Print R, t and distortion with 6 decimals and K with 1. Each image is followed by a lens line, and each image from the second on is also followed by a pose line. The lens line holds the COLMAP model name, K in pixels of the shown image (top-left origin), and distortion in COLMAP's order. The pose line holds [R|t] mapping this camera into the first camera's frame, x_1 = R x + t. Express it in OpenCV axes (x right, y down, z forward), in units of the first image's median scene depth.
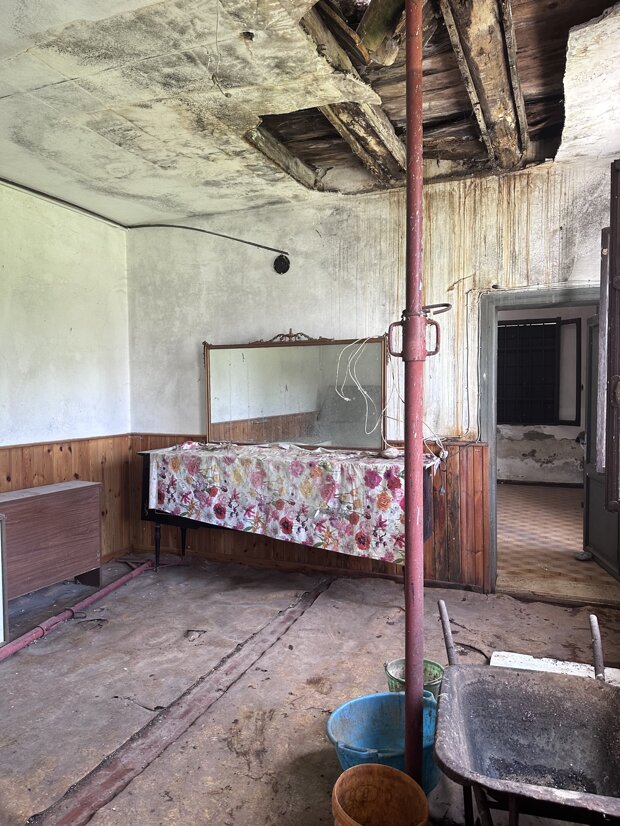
lens RADIAL K [[573.4, 0, 310.0], [0, 573.4, 413.0], [0, 0, 1]] dist [0.000173, -0.008265]
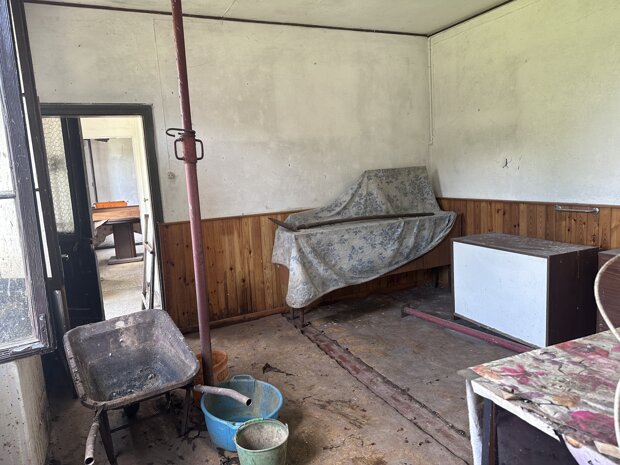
lens RADIAL K [[430.4, 0, 331.5], [0, 430.4, 232.5], [0, 0, 1]] dist [0.000173, -0.008265]
pose [[-0.658604, 0.137575, -0.739806, 0.646979], [0.023462, 0.986421, 0.162550, -0.065621], [0.752124, 0.089699, -0.652889, 1.597700]]
